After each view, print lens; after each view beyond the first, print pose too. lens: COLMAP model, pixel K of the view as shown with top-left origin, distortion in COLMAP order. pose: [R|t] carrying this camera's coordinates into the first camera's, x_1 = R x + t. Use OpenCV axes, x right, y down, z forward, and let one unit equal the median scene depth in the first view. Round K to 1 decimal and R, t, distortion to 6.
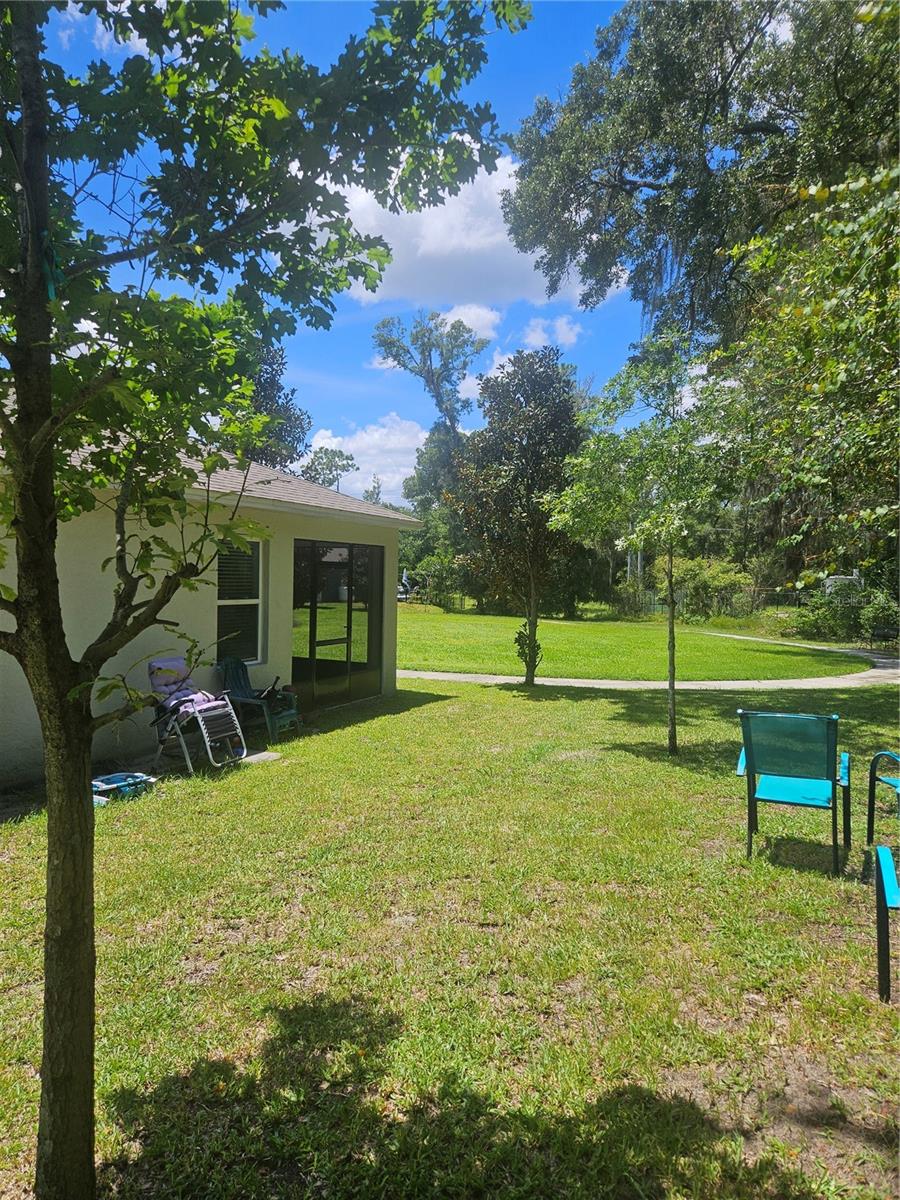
lens RADIAL K [[806.8, 0, 447.6], [0, 806.8, 595.0], [0, 0, 1]] dist [0.030680, 0.000449]
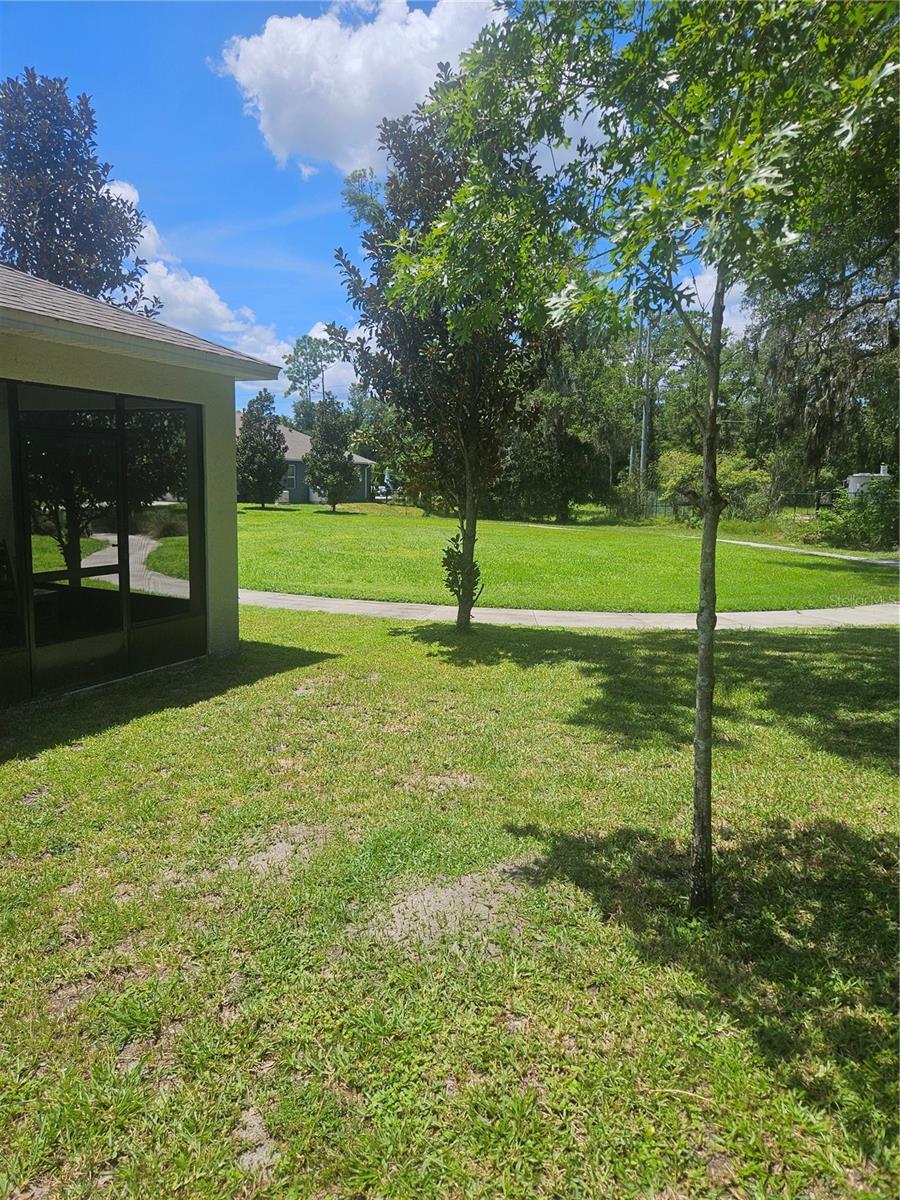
lens RADIAL K [[806.8, 0, 449.3], [0, 806.8, 603.4], [0, 0, 1]] dist [0.030680, 0.000449]
pose [[0.999999, -0.000206, 0.001531, 0.027448], [0.000003, 0.991384, 0.130990, 0.001374], [-0.001544, -0.130990, 0.991382, 0.110022]]
